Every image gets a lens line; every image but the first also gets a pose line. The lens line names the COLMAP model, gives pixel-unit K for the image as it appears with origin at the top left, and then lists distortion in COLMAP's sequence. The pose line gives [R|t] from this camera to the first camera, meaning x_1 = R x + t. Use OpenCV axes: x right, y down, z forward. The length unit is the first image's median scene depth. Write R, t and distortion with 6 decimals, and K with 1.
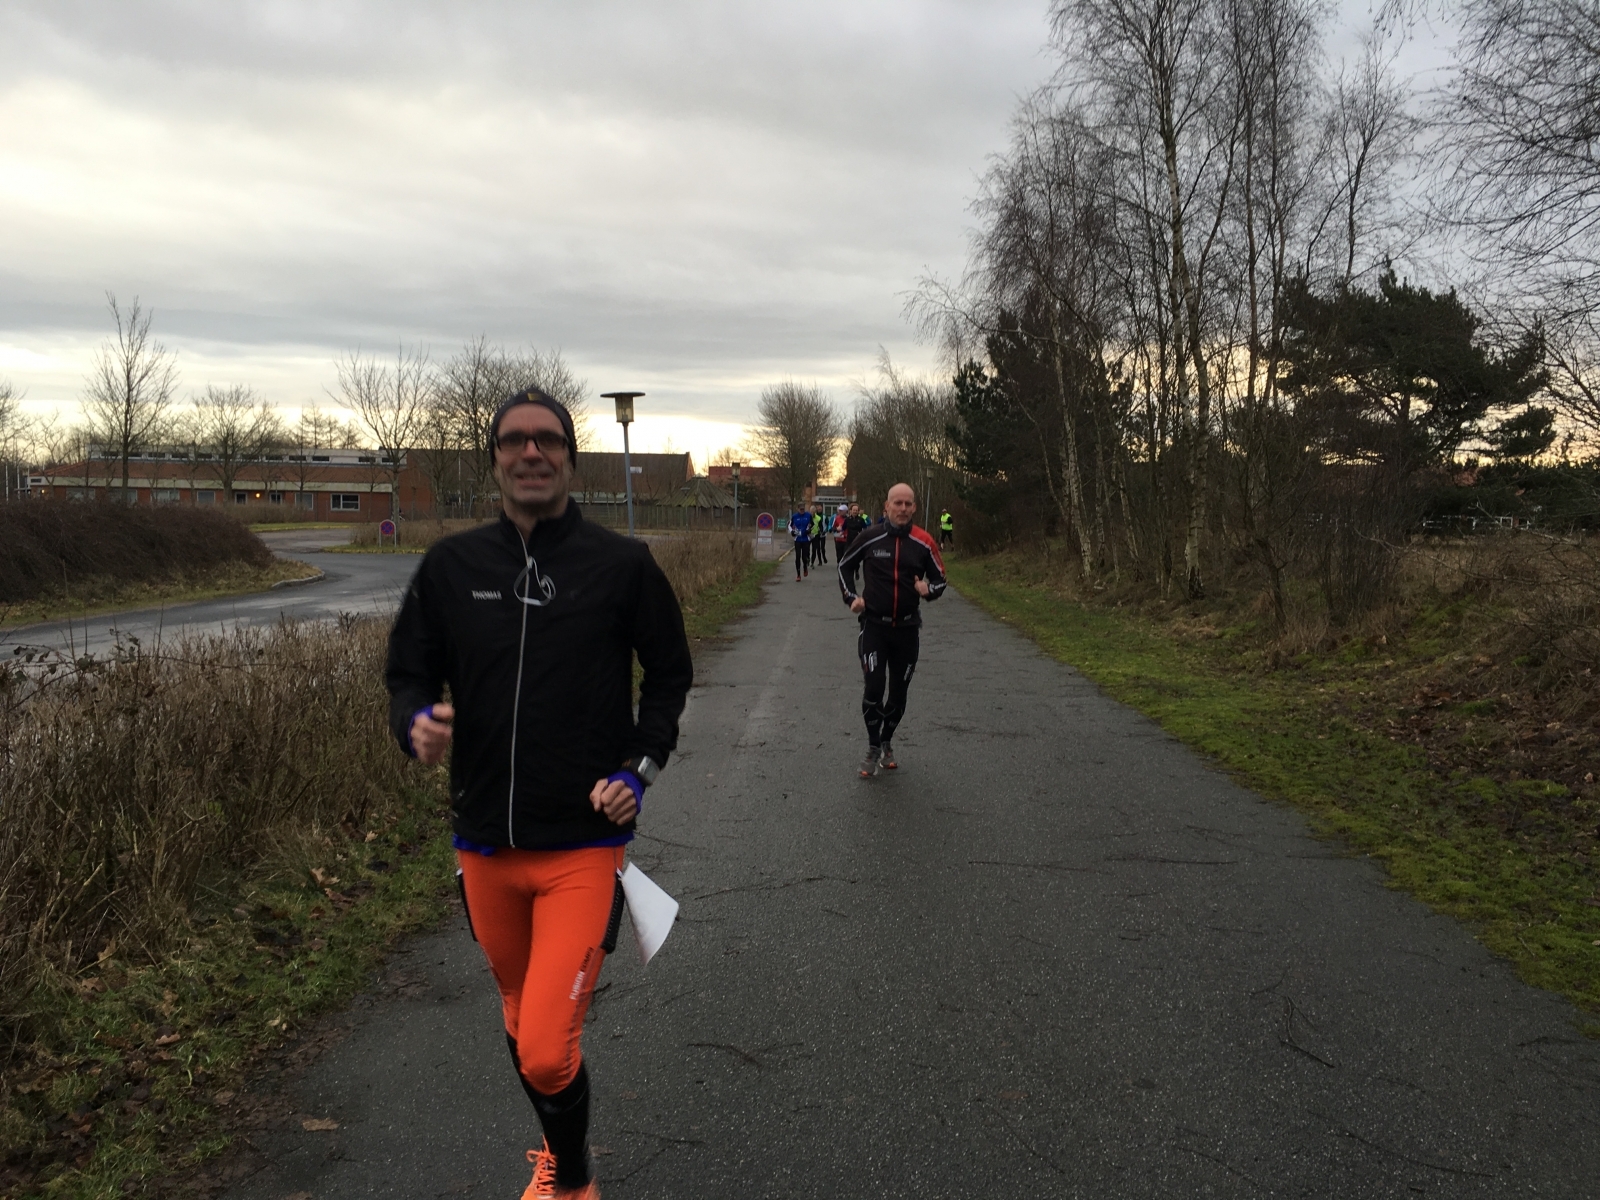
lens RADIAL K [[1359.2, 0, 796.8], [0, 1359.2, 589.0], [0, 0, 1]] dist [0.081835, -0.109144]
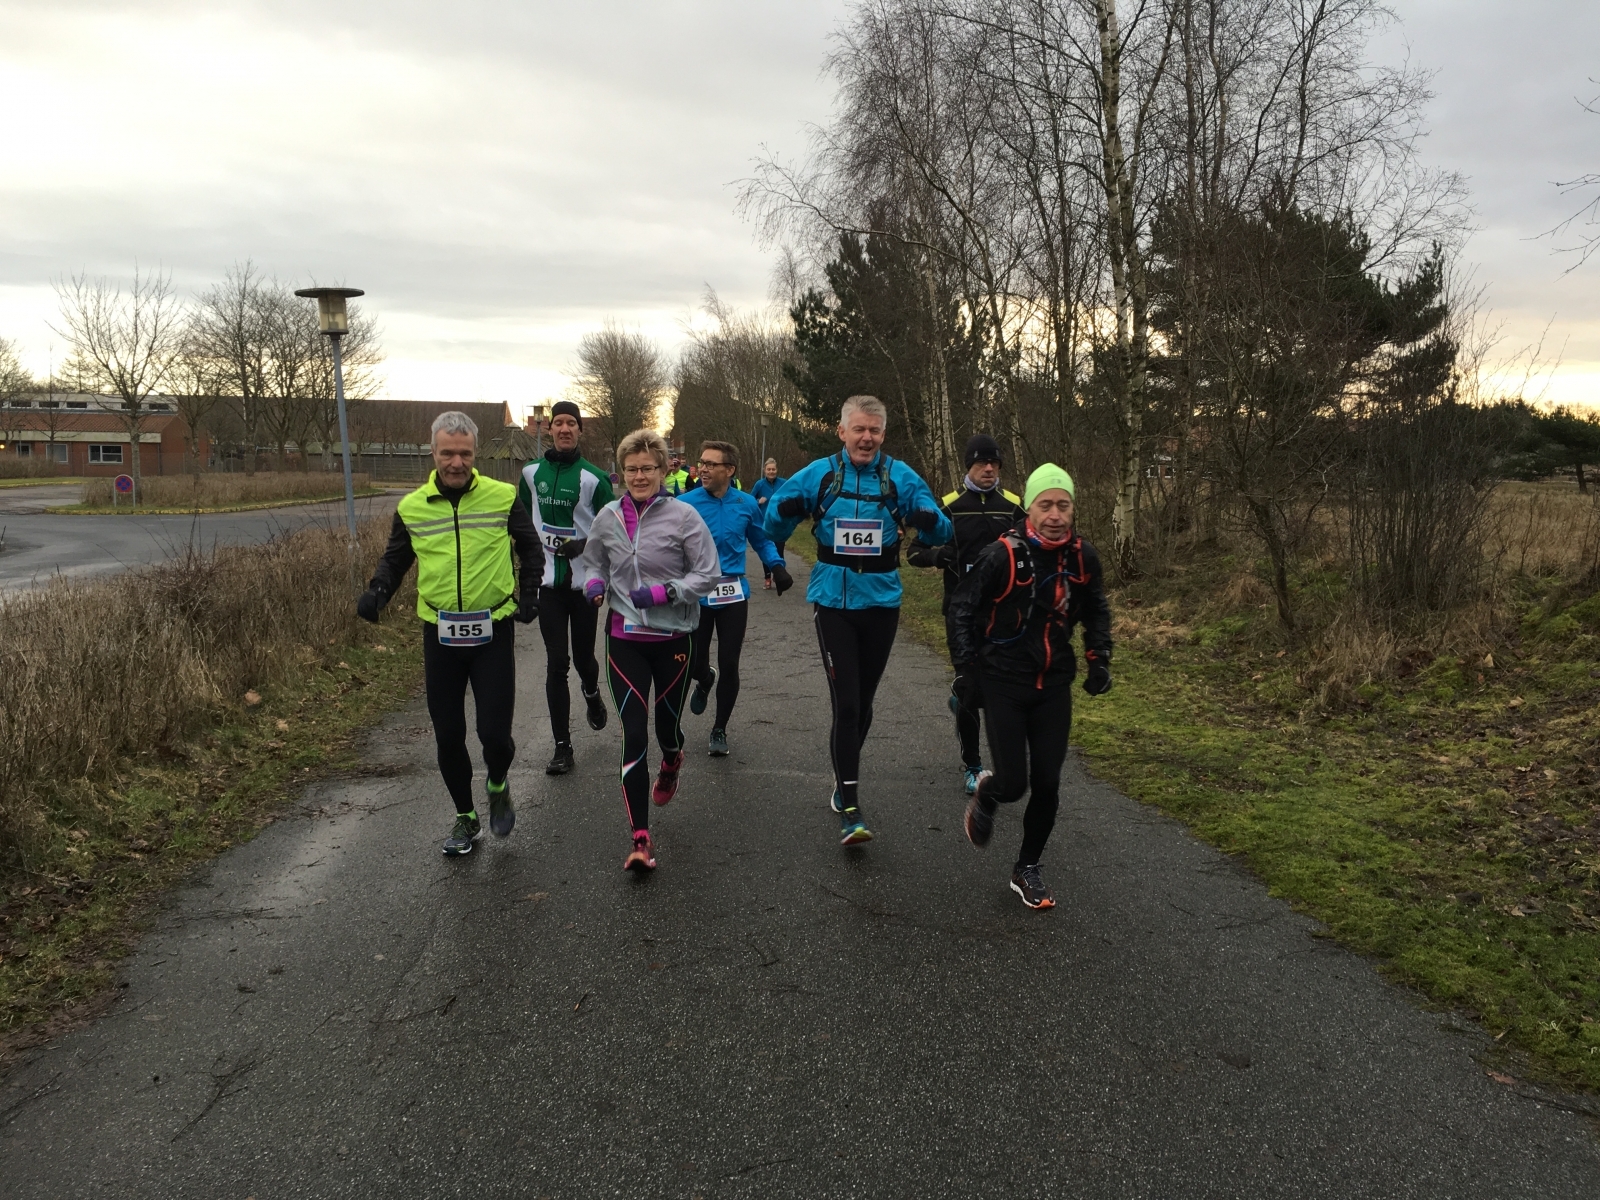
lens RADIAL K [[1359.2, 0, 796.5], [0, 1359.2, 599.1], [0, 0, 1]] dist [0.081835, -0.109144]
pose [[0.992236, -0.015174, 0.123437, 0.006430], [0.009959, 0.999036, 0.042760, -0.006301], [-0.123967, -0.041198, 0.991431, 0.108583]]
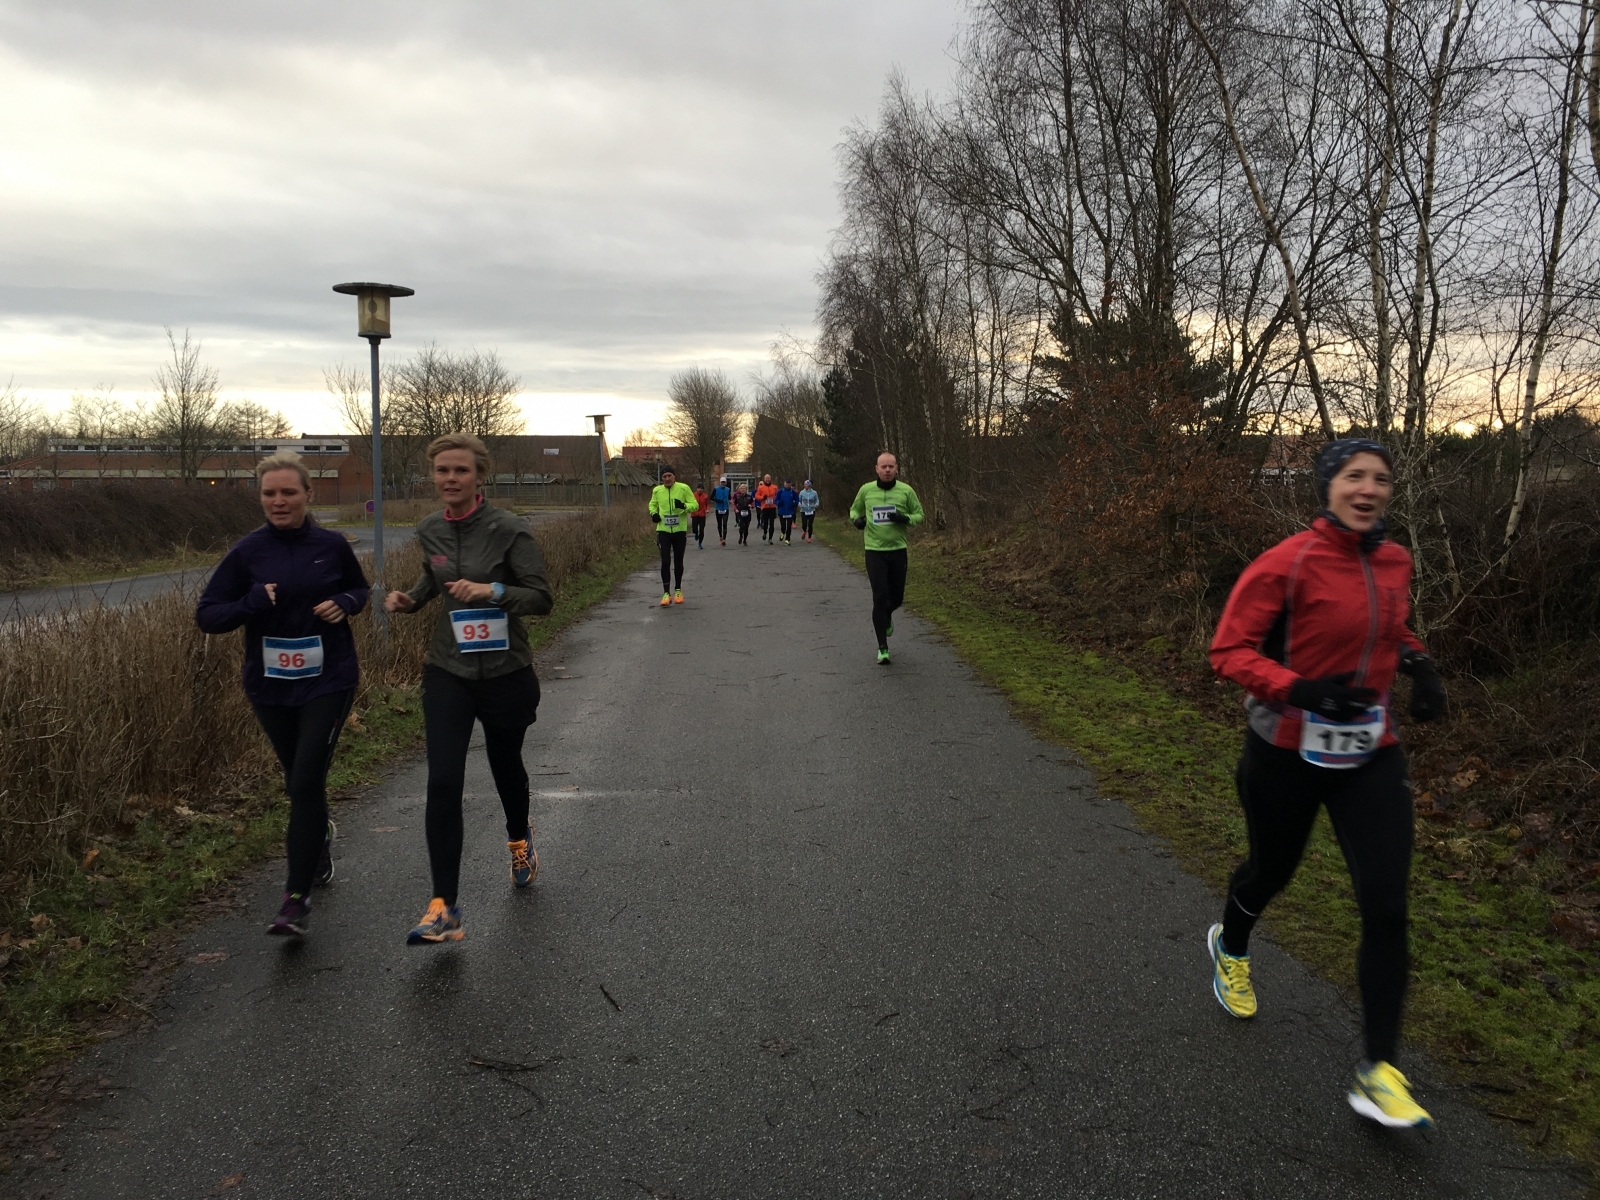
lens RADIAL K [[1359.2, 0, 801.9], [0, 1359.2, 594.9], [0, 0, 1]] dist [0.081835, -0.109144]
pose [[0.997366, -0.027548, 0.067093, 0.001710], [0.026072, 0.999401, 0.022773, 0.017678], [-0.067680, -0.020964, 0.997487, -0.266187]]
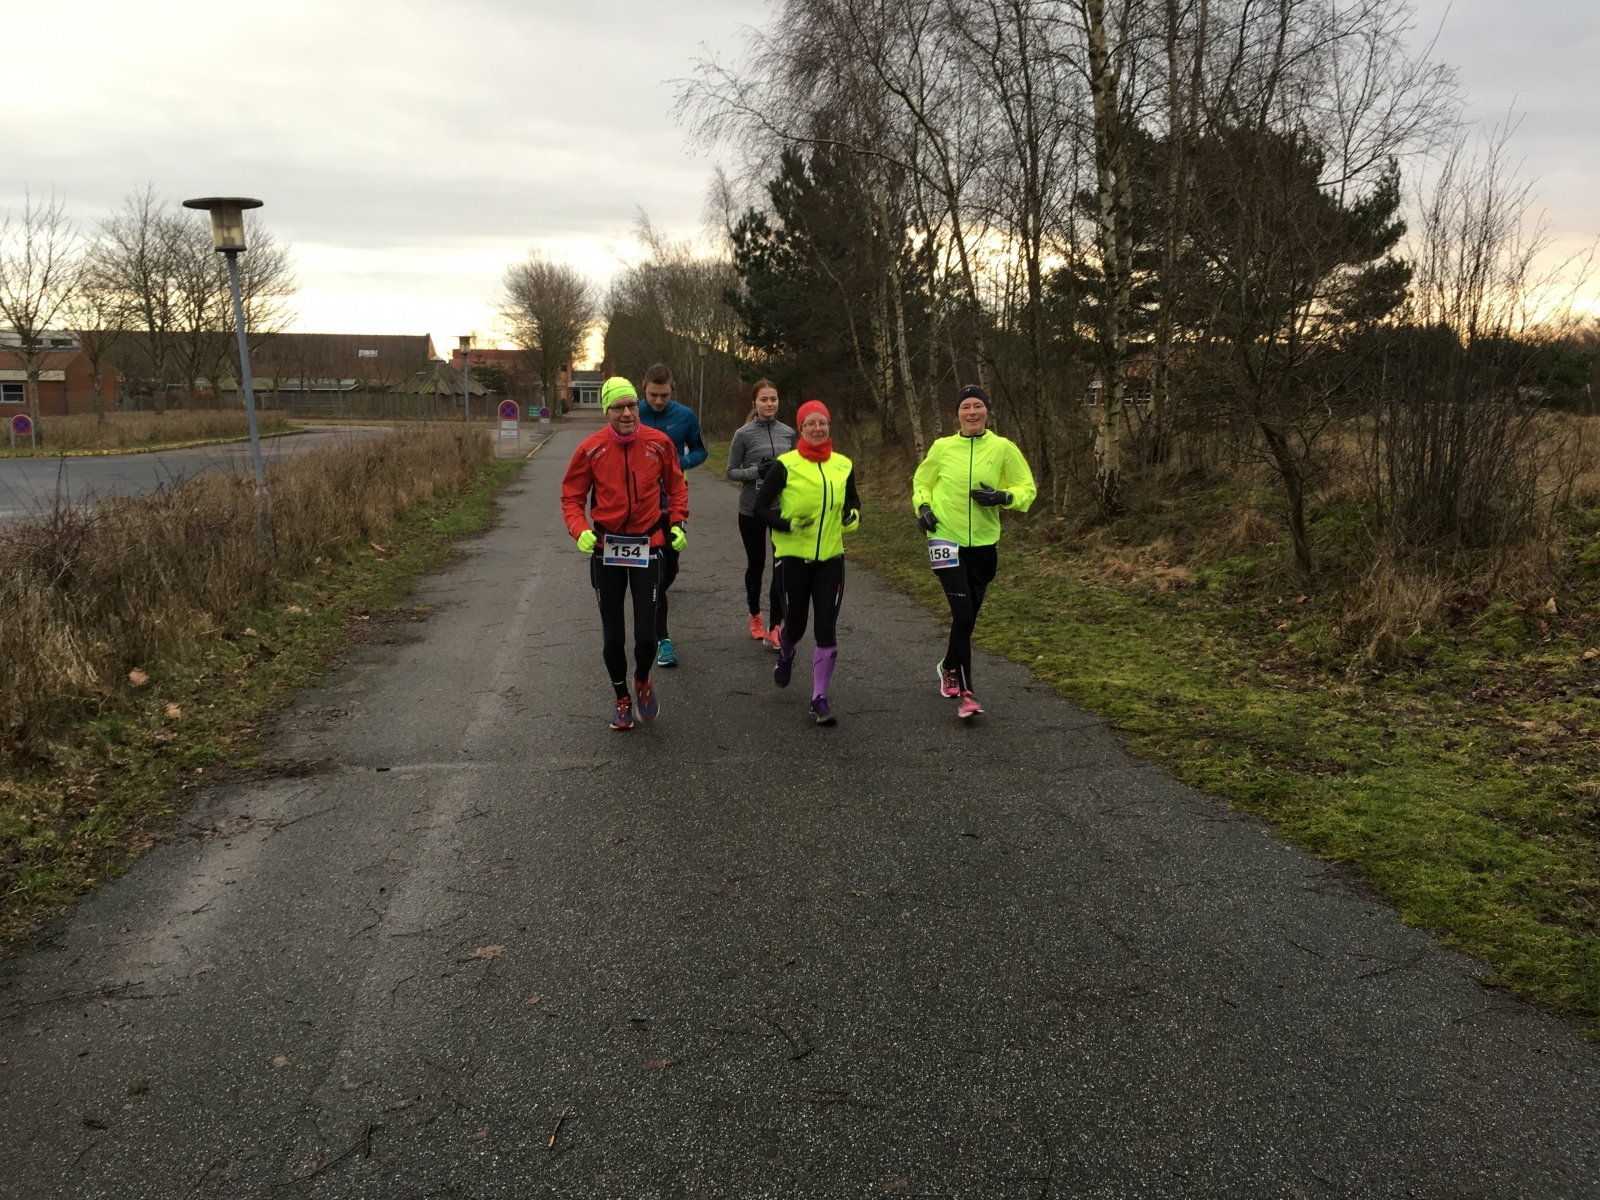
lens RADIAL K [[1359.2, 0, 798.0], [0, 1359.2, 608.7], [0, 0, 1]] dist [0.081835, -0.109144]
pose [[0.984669, -0.041146, 0.169508, 0.004448], [0.024428, 0.994732, 0.099561, -0.007502], [-0.172712, -0.093894, 0.980487, 0.132439]]
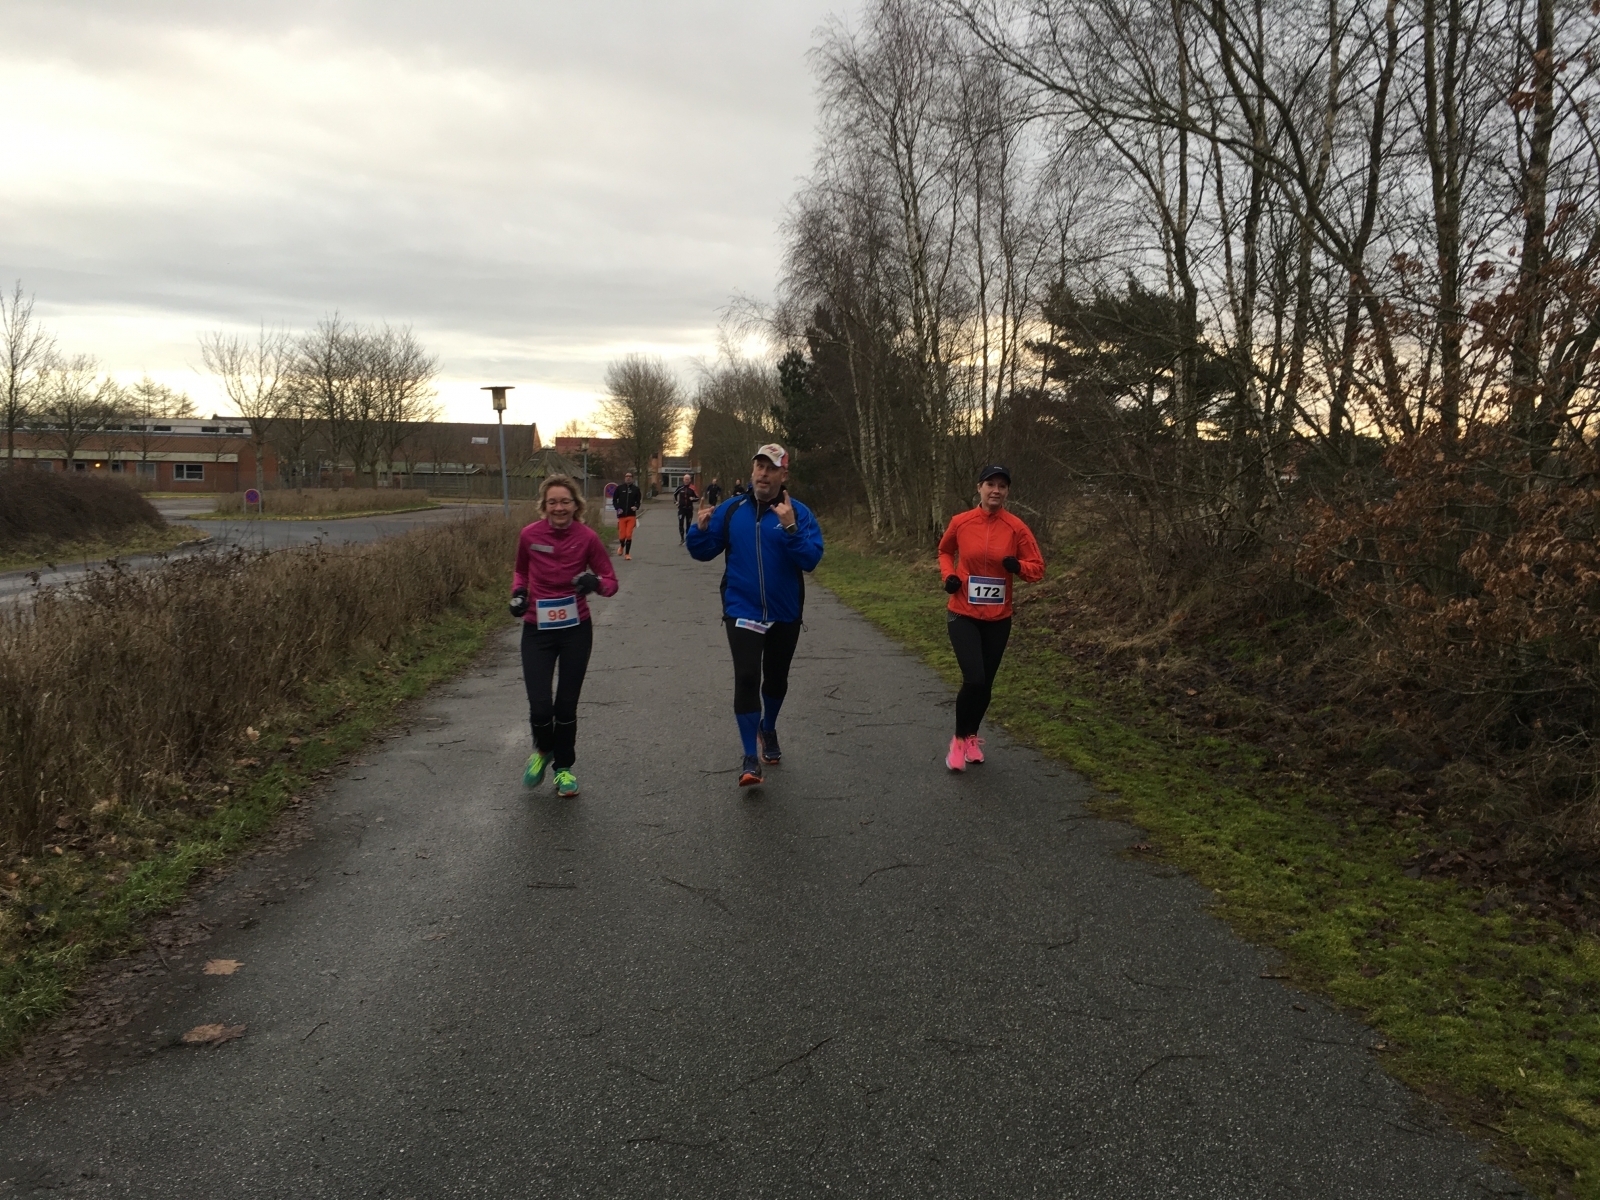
lens RADIAL K [[1359.2, 0, 803.6], [0, 1359.2, 598.8], [0, 0, 1]] dist [0.081835, -0.109144]
pose [[0.993349, -0.009850, 0.114723, 0.003394], [0.006608, 0.999569, 0.028604, 0.007594], [-0.114955, -0.027655, 0.992986, -0.118042]]
